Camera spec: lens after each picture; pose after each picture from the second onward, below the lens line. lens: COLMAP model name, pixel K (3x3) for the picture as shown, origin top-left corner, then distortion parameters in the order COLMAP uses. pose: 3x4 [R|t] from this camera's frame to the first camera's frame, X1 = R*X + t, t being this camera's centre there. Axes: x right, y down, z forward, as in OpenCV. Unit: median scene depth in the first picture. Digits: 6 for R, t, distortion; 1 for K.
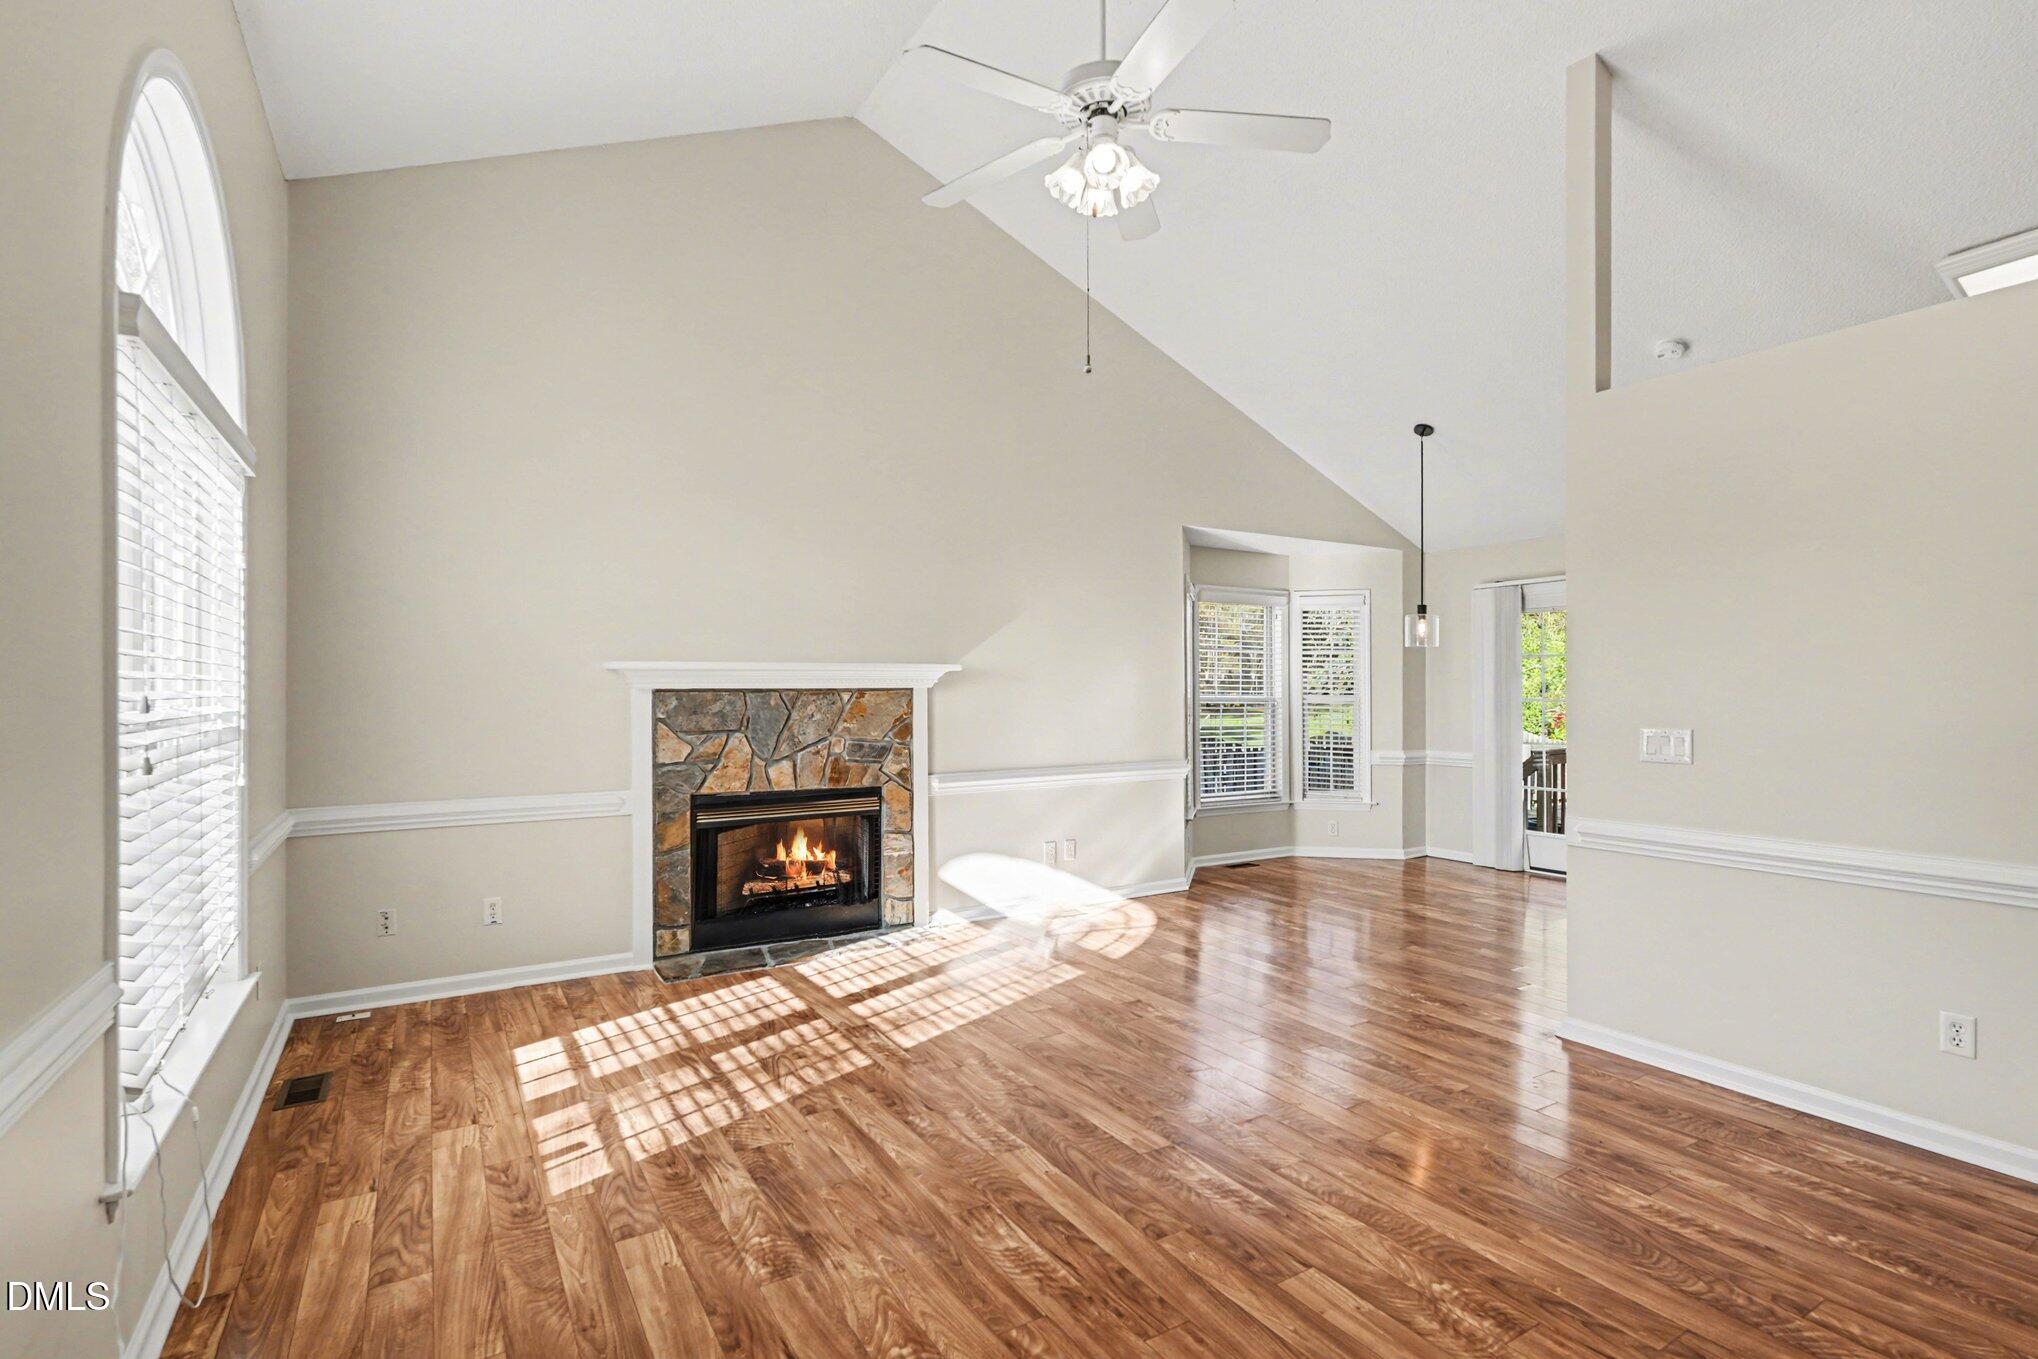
lens RADIAL K [[961.2, 0, 1010.0], [0, 961.2, 694.0], [0, 0, 1]] dist [0.003245, 0.002051]
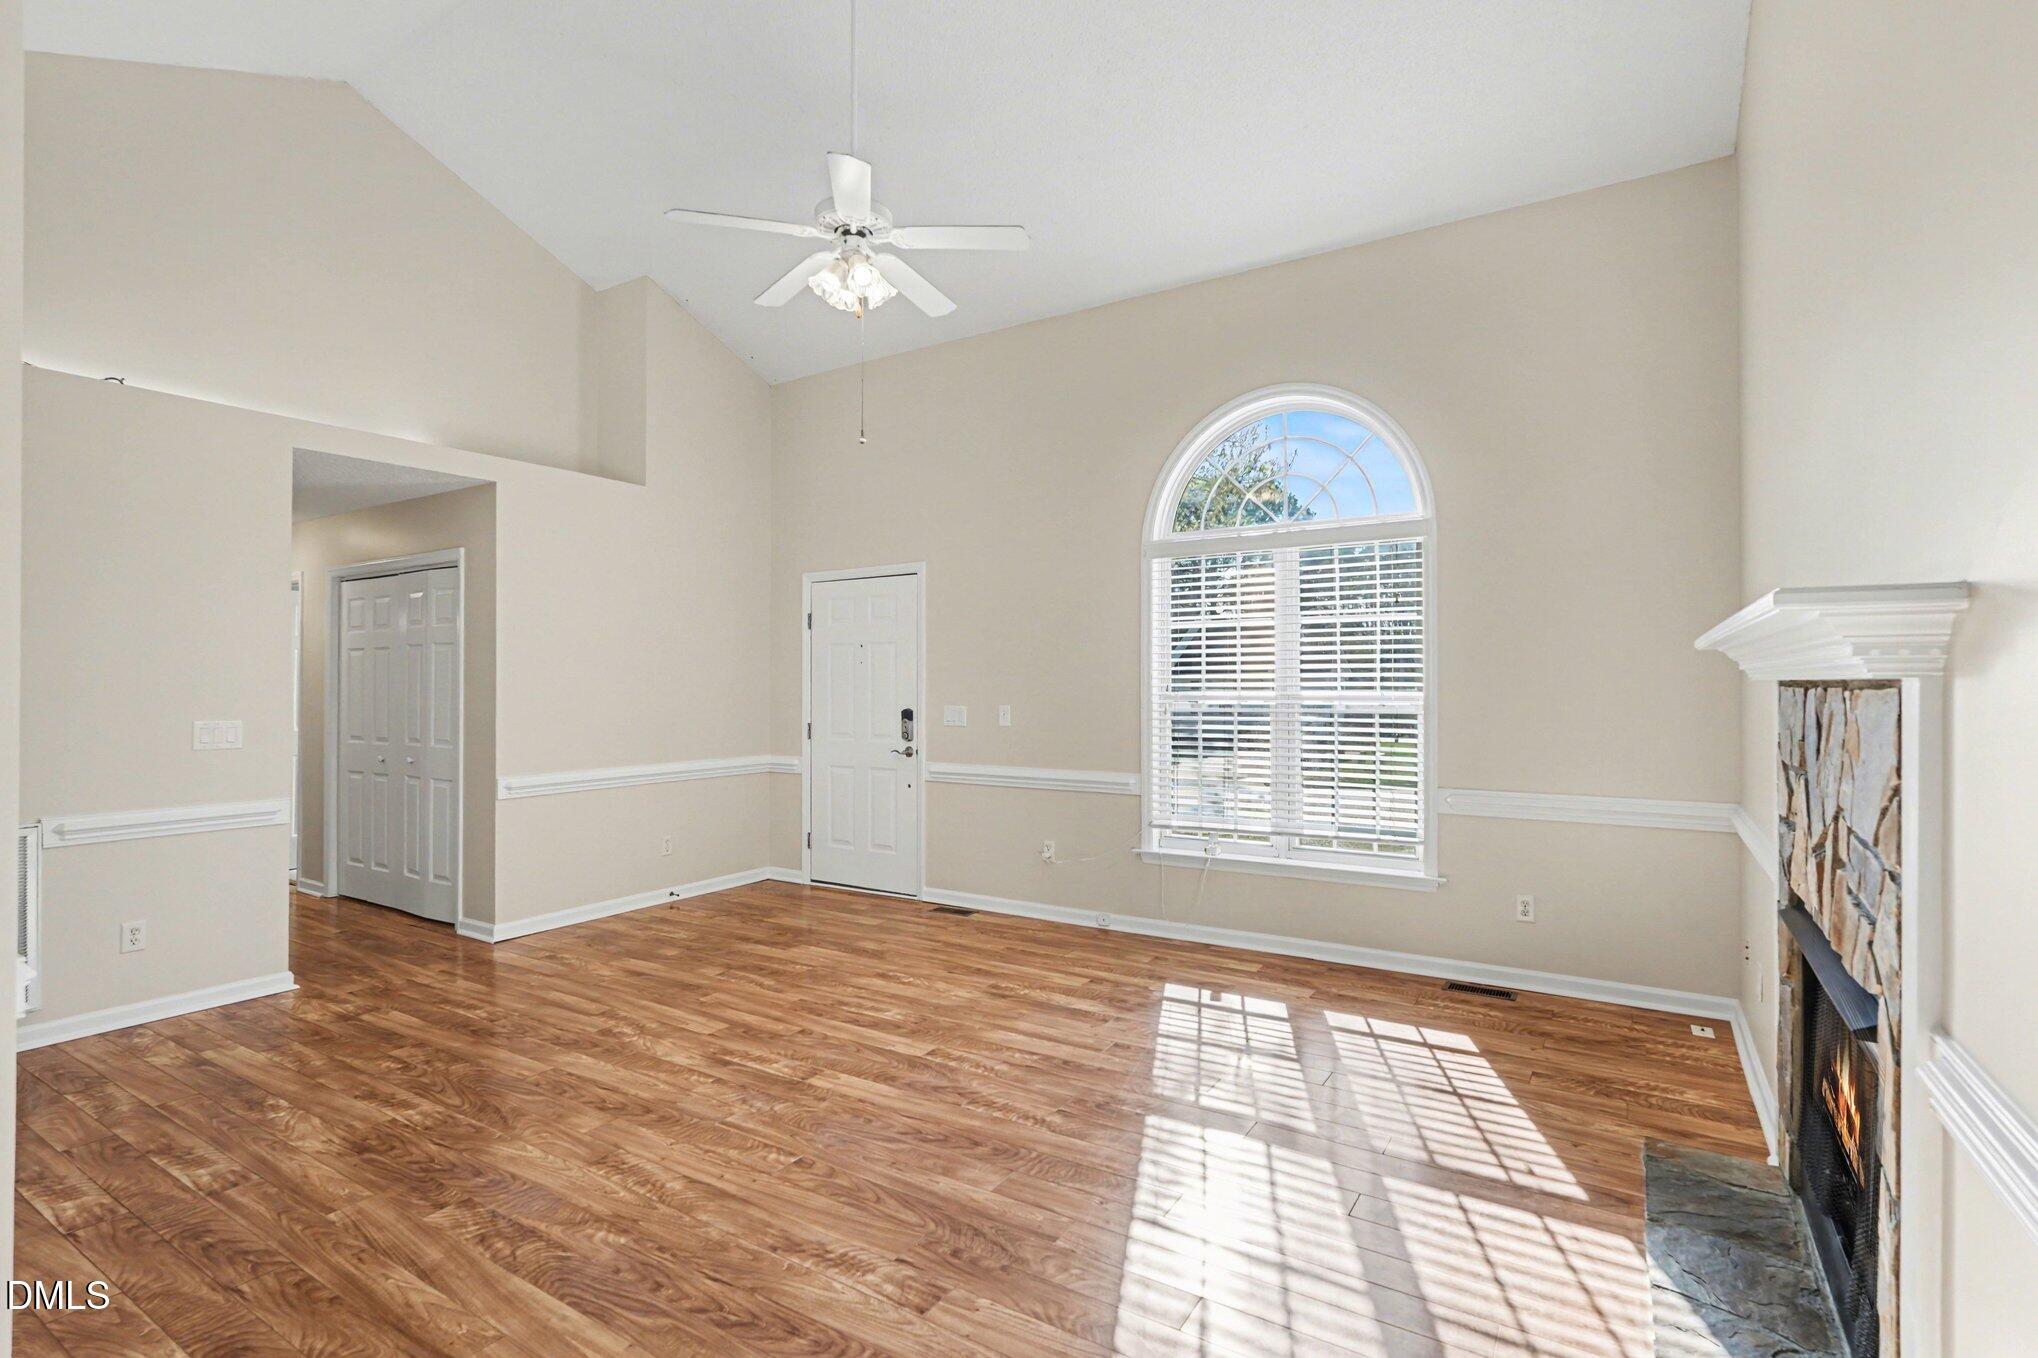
lens RADIAL K [[961.2, 0, 1020.0], [0, 961.2, 686.3], [0, 0, 1]] dist [0.003245, 0.002051]
pose [[-0.891487, 0.008094, -0.452974, 0.448555], [0.005757, 0.999962, 0.006537, -0.009531], [0.453009, 0.003220, -0.891500, 2.106589]]
